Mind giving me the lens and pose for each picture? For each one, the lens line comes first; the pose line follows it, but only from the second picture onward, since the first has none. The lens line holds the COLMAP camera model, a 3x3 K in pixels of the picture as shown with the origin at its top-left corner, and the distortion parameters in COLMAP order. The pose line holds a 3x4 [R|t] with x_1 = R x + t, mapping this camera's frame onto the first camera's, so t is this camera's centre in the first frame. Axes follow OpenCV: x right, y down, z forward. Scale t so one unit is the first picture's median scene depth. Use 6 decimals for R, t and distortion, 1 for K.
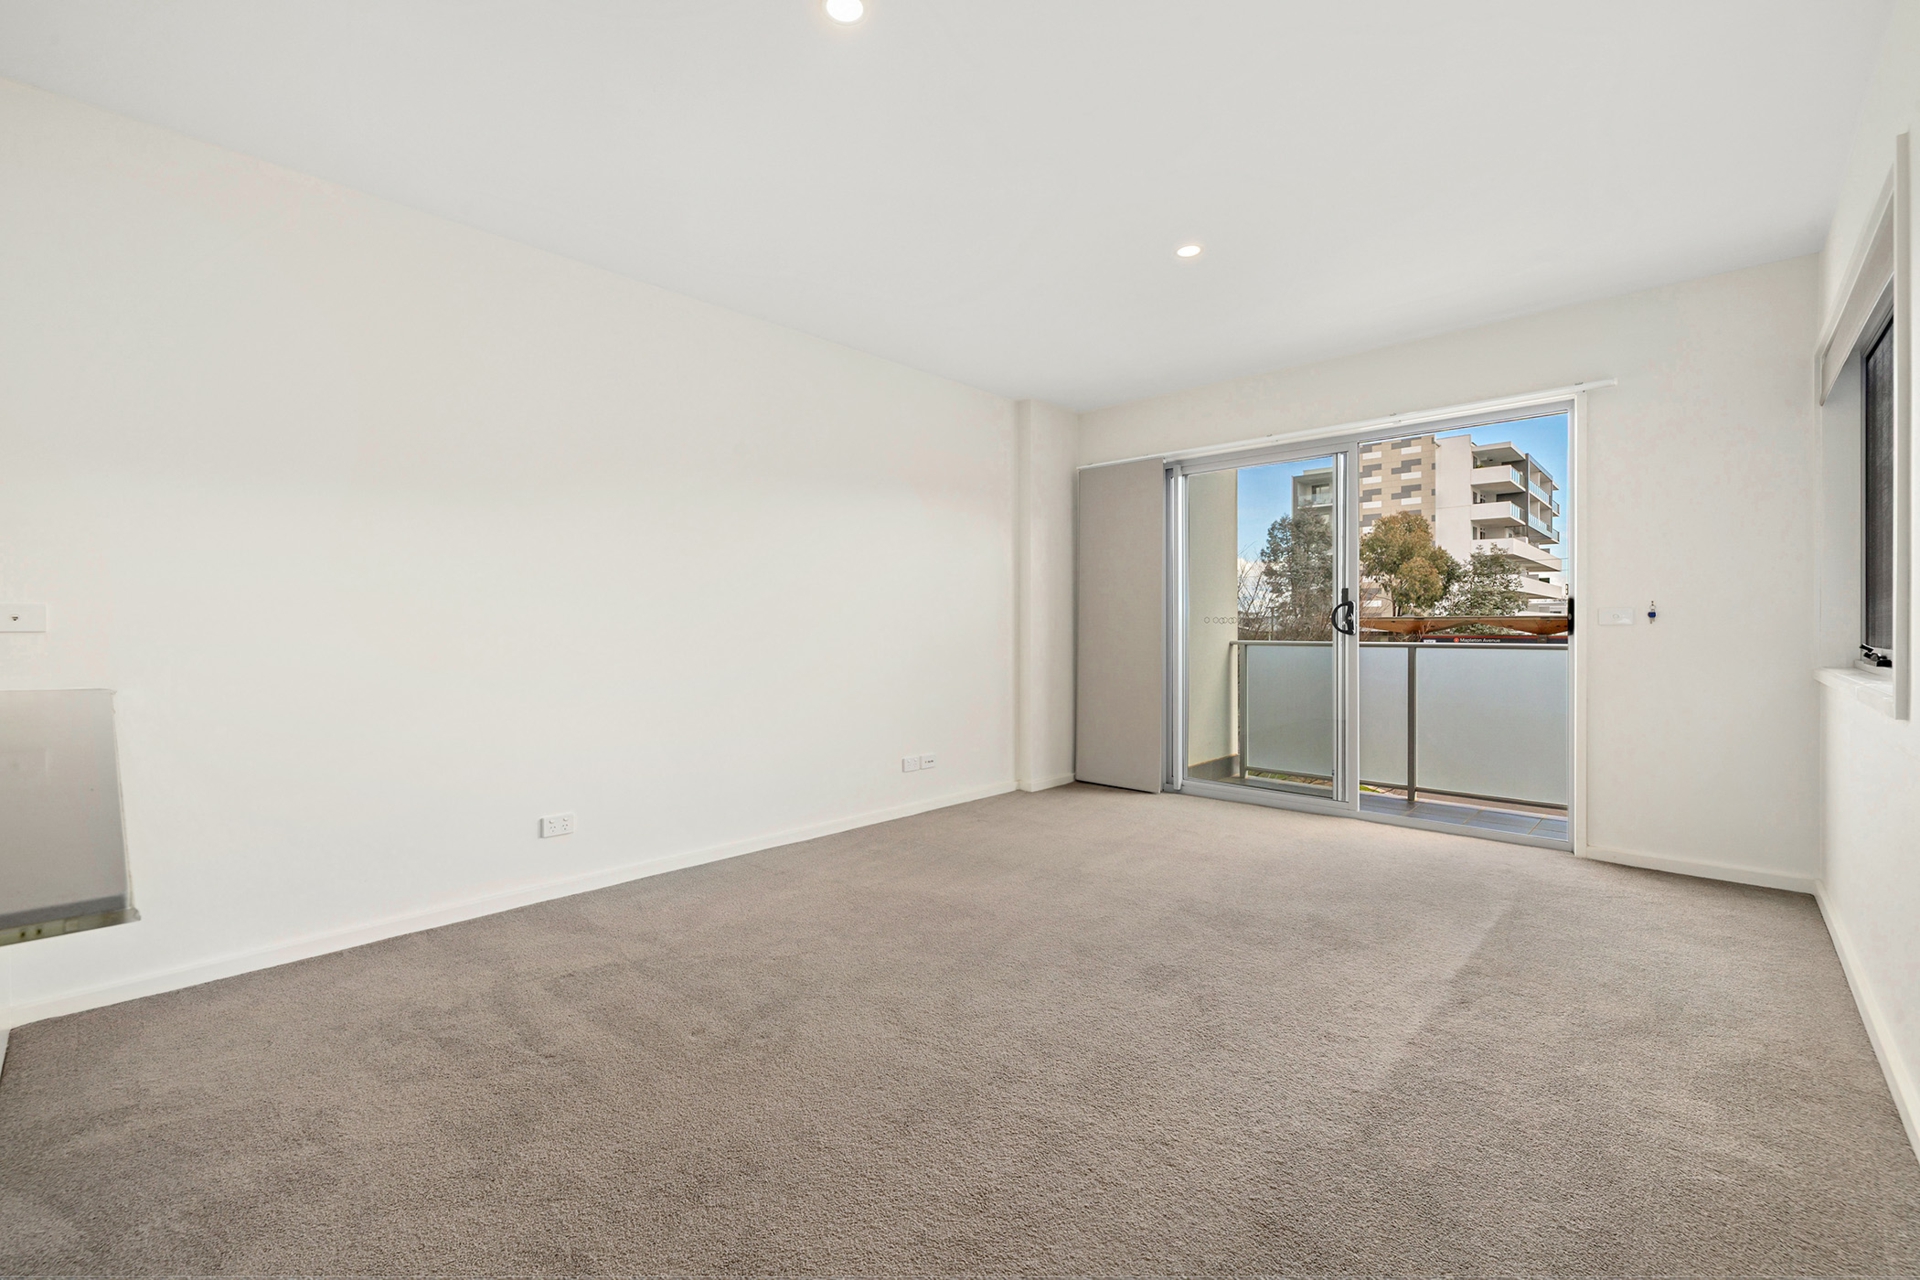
lens RADIAL K [[817.4, 0, 960.0], [0, 817.4, 640.0], [0, 0, 1]] dist [0.000368, 0.000057]
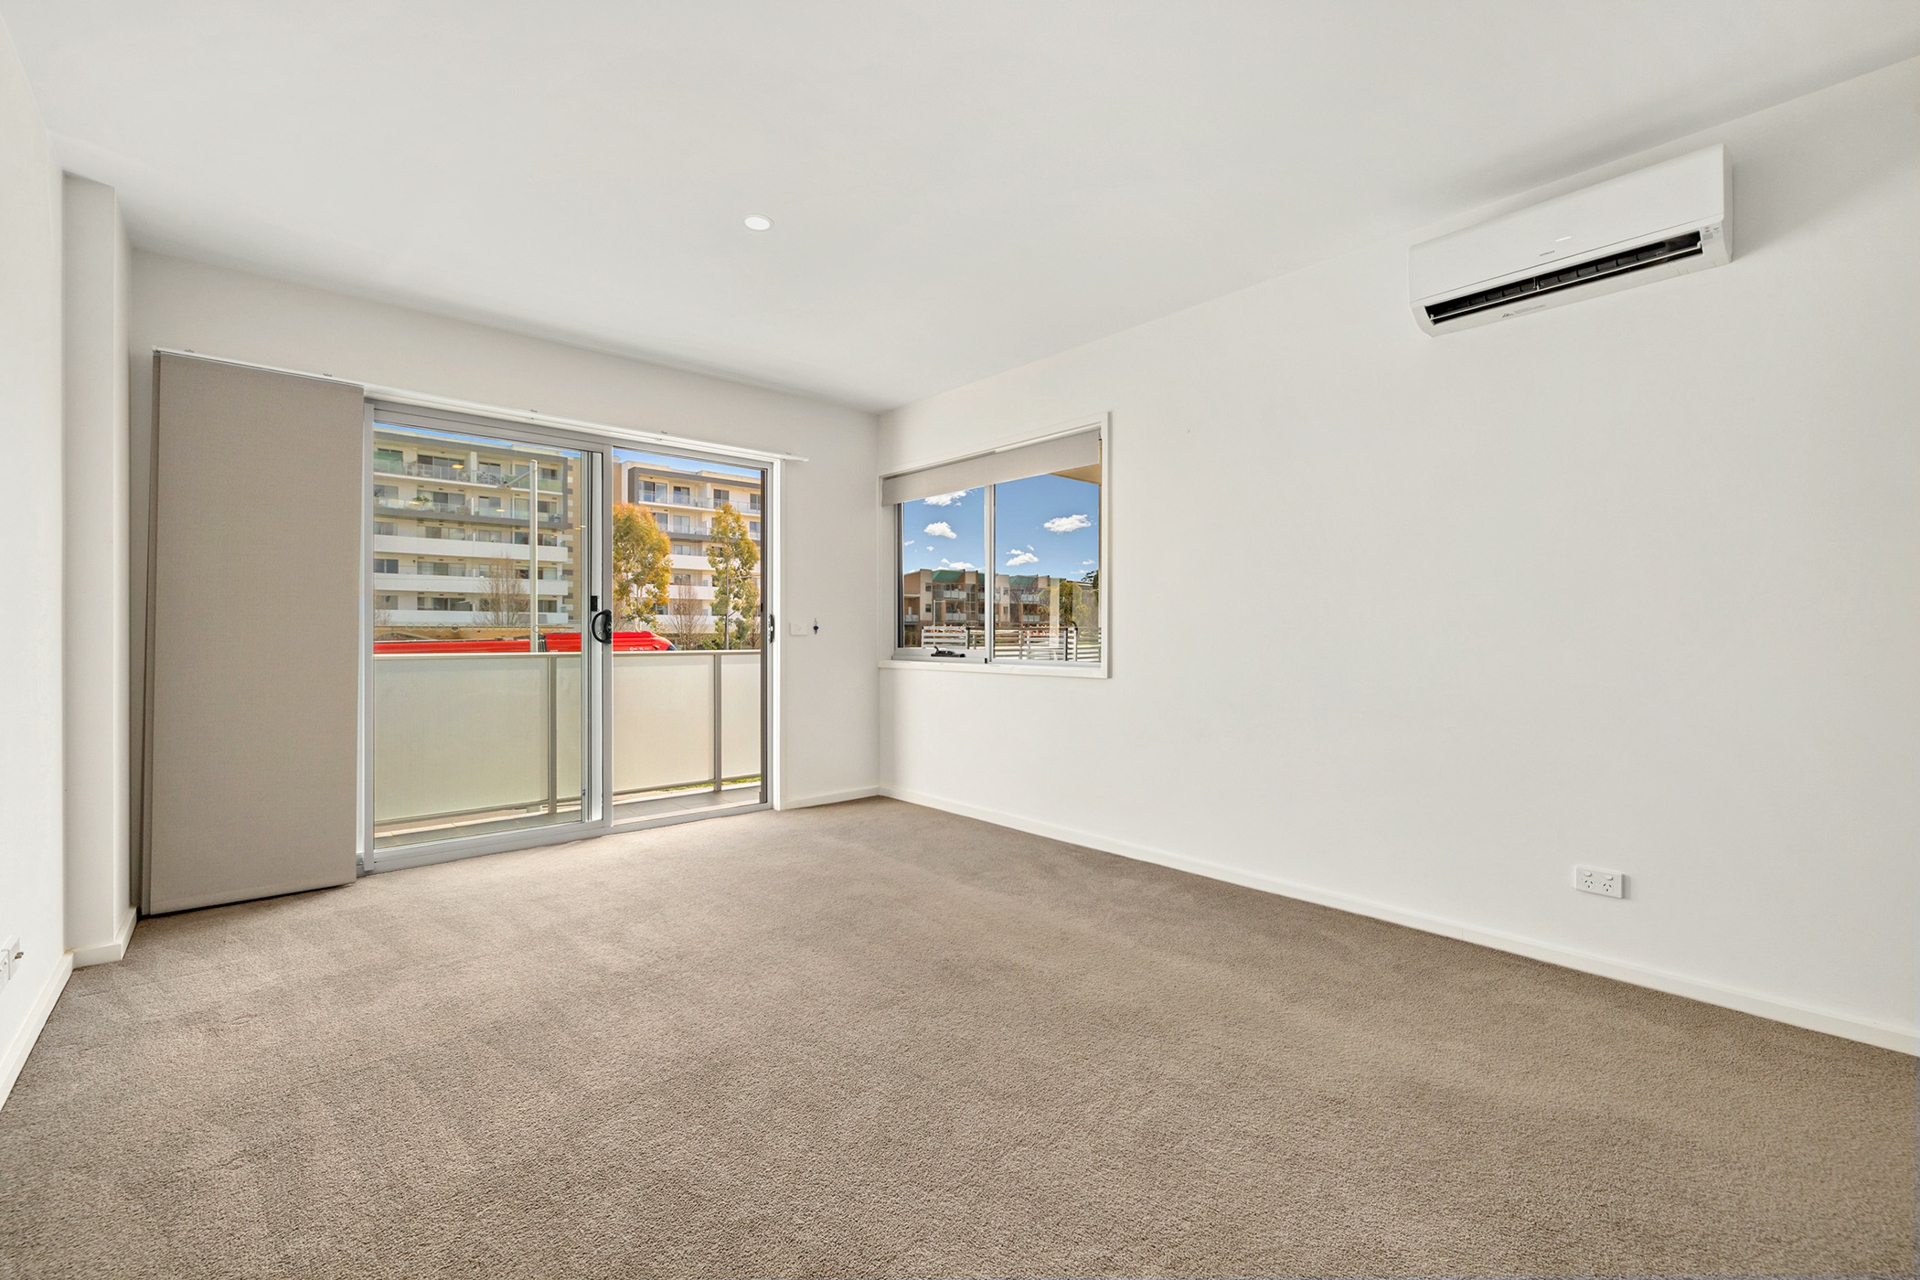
lens RADIAL K [[790.7, 0, 960.0], [0, 790.7, 640.0], [0, 0, 1]] dist [0.000316, 0.000013]
pose [[0.088949, -0.002551, 0.996033, -0.512804], [0.017956, 0.999838, 0.000957, -0.006784], [-0.995874, 0.017800, 0.088980, 0.621070]]
